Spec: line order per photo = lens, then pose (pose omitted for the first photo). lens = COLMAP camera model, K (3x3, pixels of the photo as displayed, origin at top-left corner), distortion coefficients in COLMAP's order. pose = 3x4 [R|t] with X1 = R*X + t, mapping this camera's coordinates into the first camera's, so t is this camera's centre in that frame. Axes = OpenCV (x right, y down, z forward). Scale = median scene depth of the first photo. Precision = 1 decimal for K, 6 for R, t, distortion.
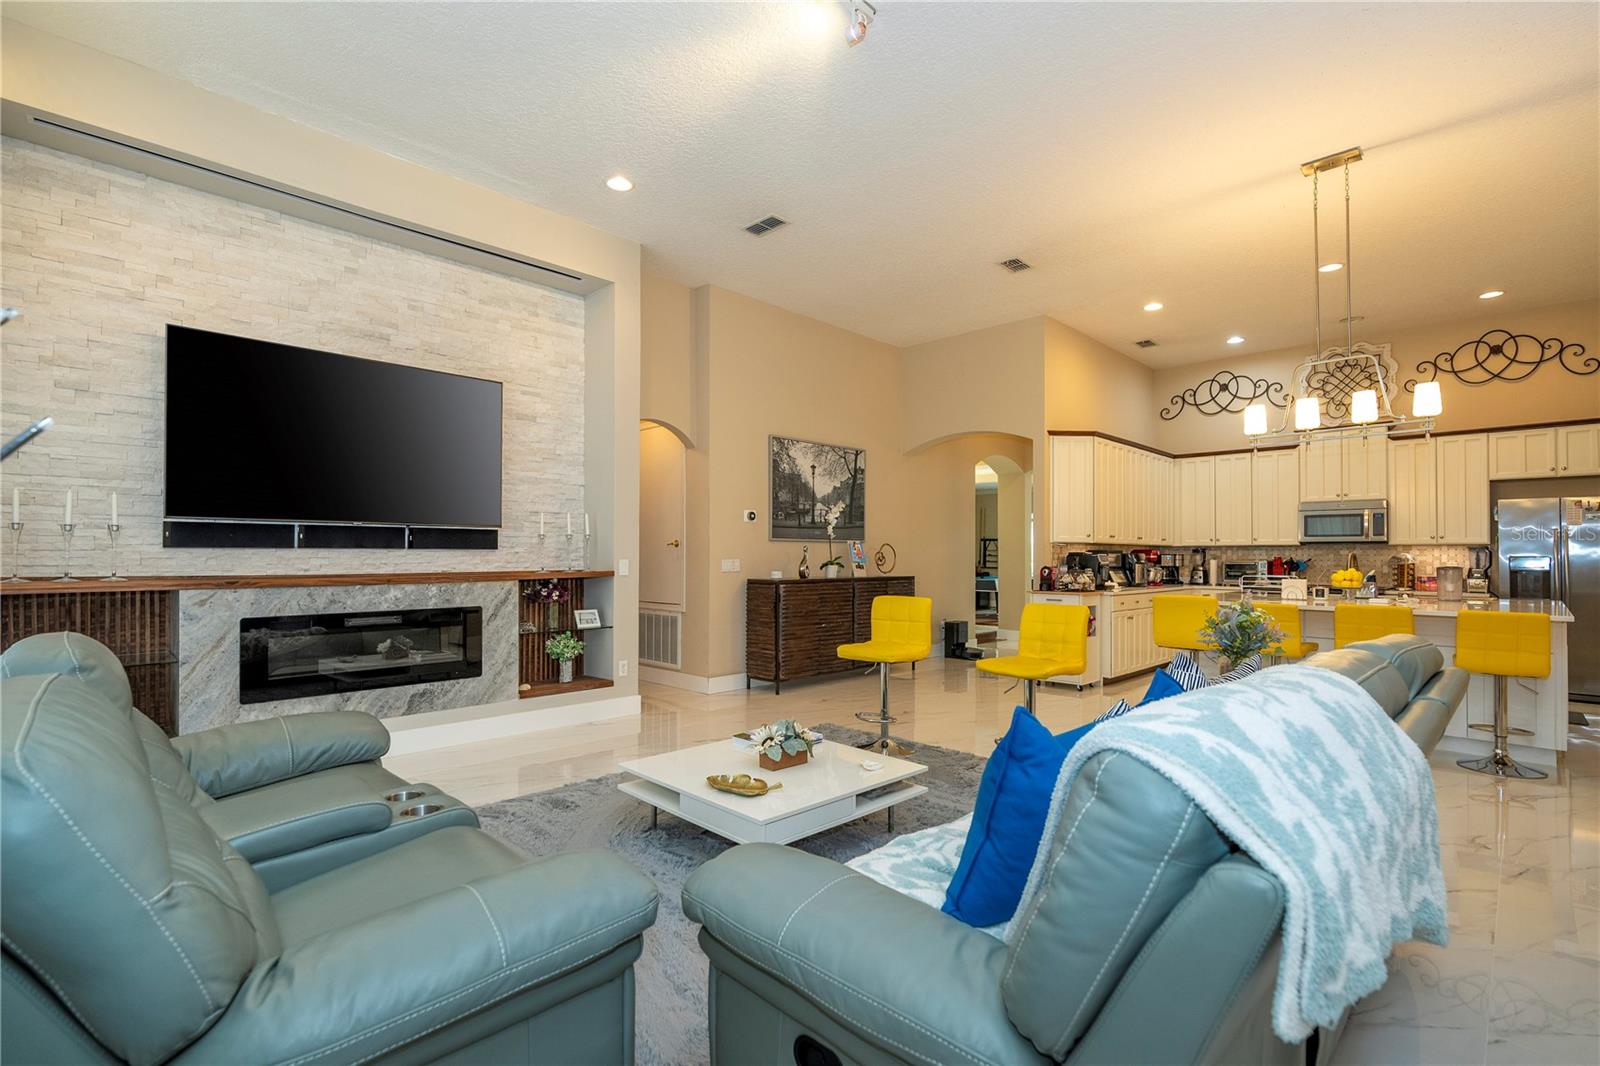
lens RADIAL K [[728.4, 0, 792.7], [0, 728.4, 539.4], [0, 0, 1]] dist [-0.004216, 0.002769]
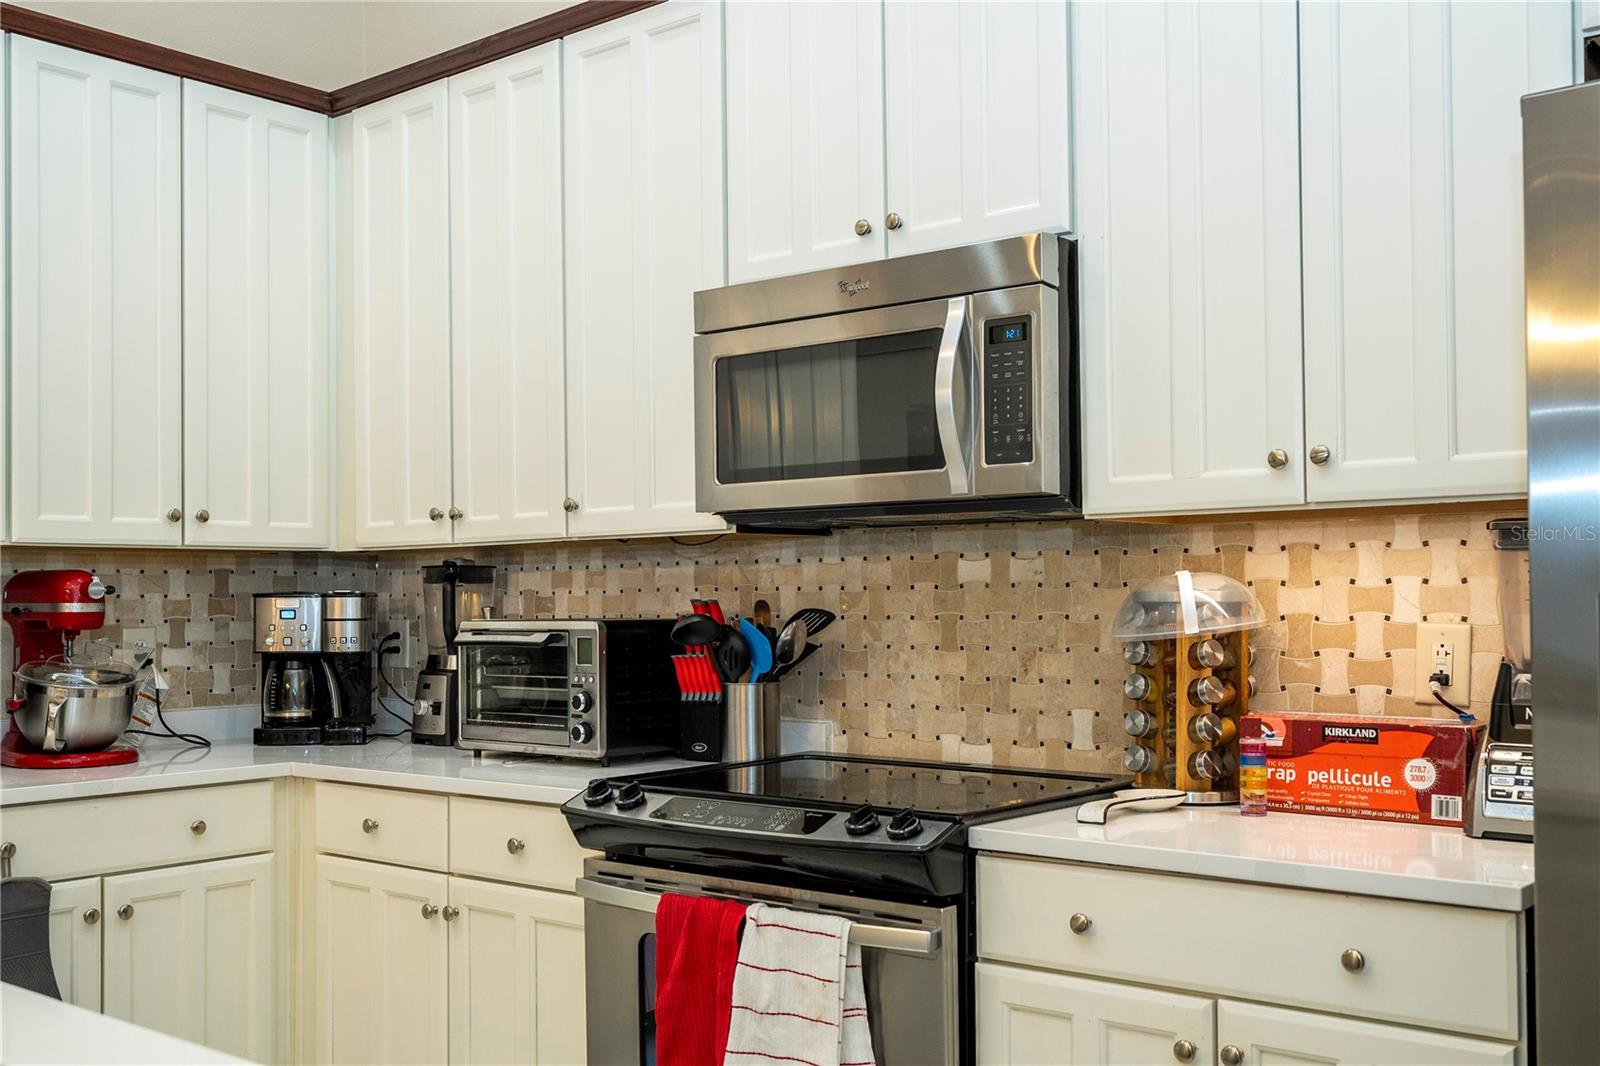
lens RADIAL K [[1562.7, 0, 796.9], [0, 1562.7, 537.8], [0, 0, 1]] dist [0.001721, 0.000000]
pose [[0.995199, -0.011249, 0.097228, 0.723209], [0.012463, 0.999852, -0.011896, 0.014793], [-0.097080, 0.013050, 0.995191, 0.665320]]
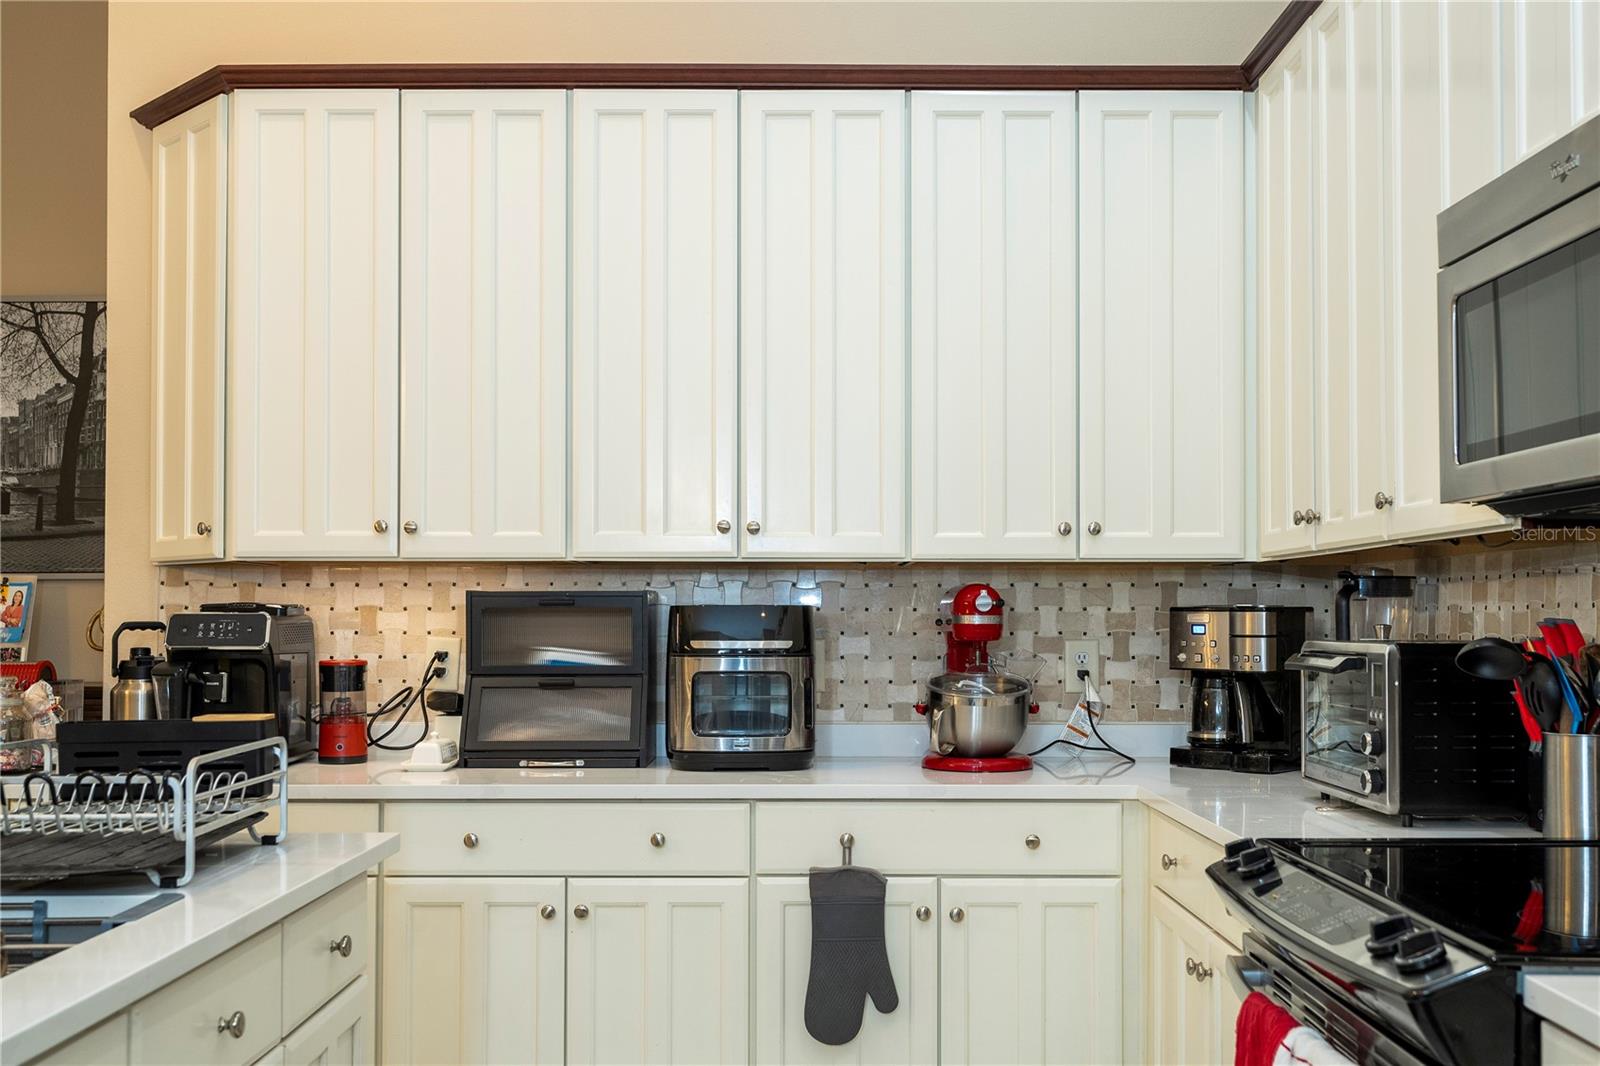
lens RADIAL K [[1562.7, 0, 798.9], [0, 1562.7, 549.1], [0, 0, 1]] dist [0.001721, 0.000000]
pose [[0.712937, -0.034913, -0.700359, 0.854071], [0.020797, 0.999373, -0.028648, 0.018103], [0.700920, 0.005859, 0.713216, 0.757840]]
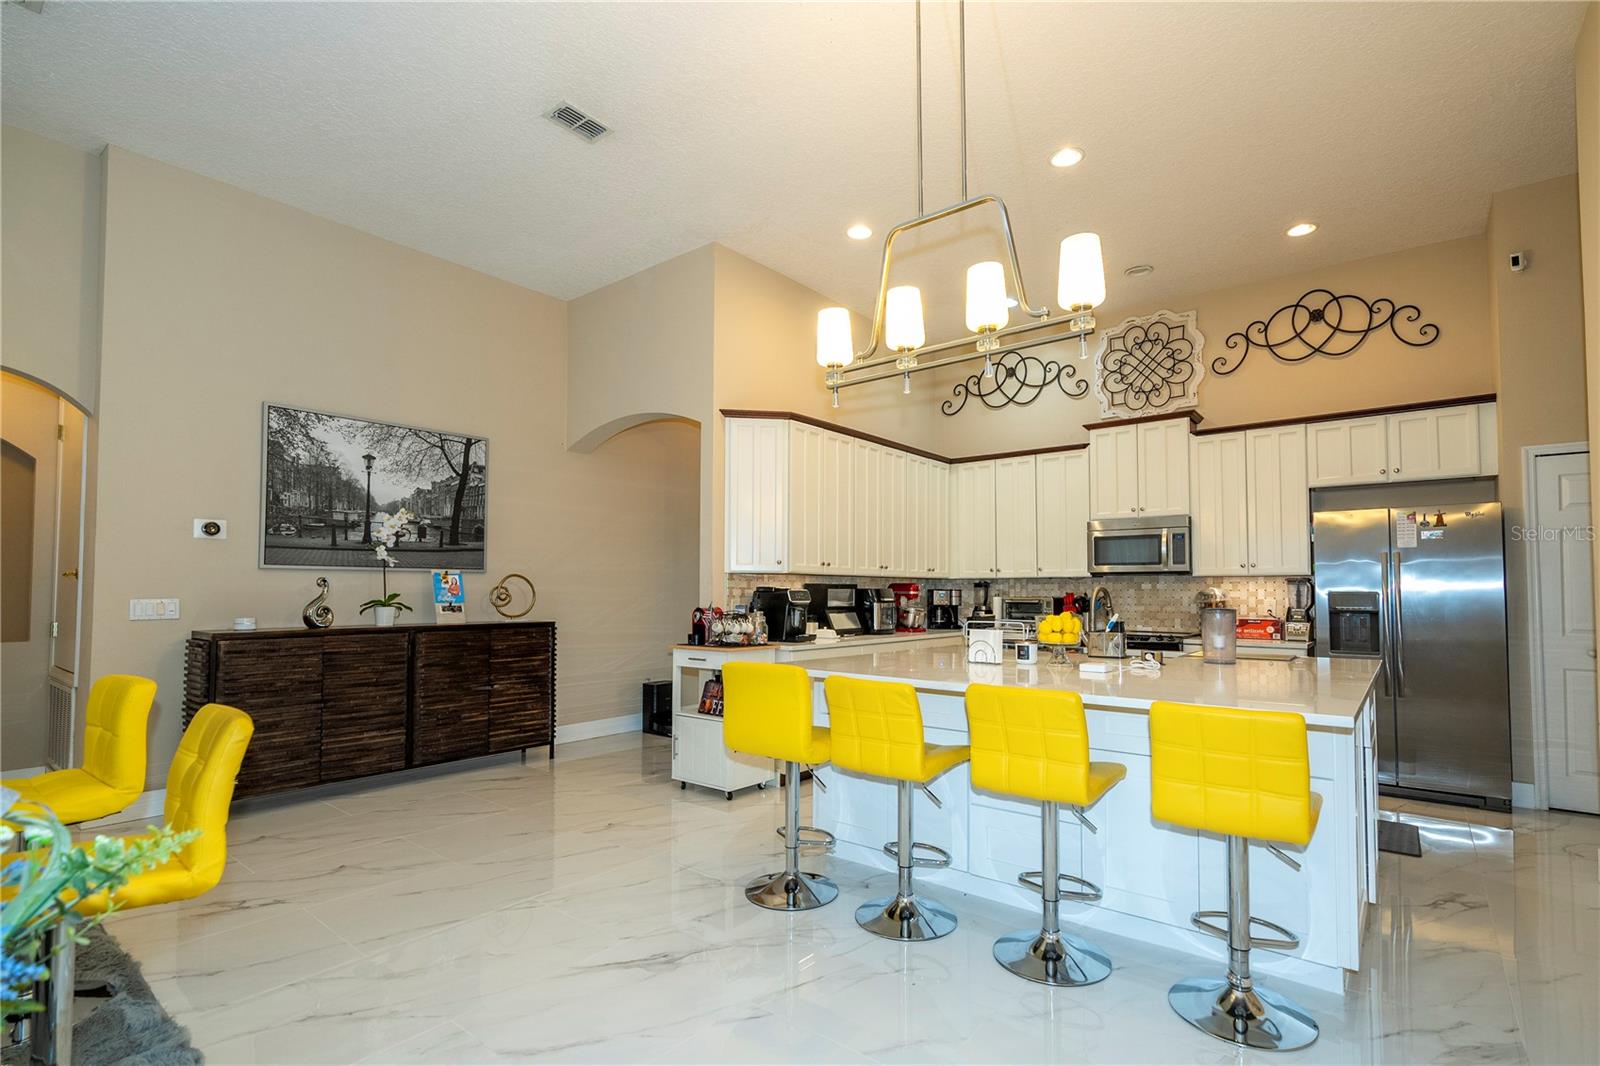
lens RADIAL K [[728.4, 0, 823.2], [0, 728.4, 557.8], [0, 0, 1]] dist [-0.004216, 0.002769]
pose [[0.994145, 0.003403, 0.107999, 0.363893], [-0.000963, 0.999743, -0.022636, 0.005871], [-0.108048, 0.022400, 0.993893, 0.301367]]
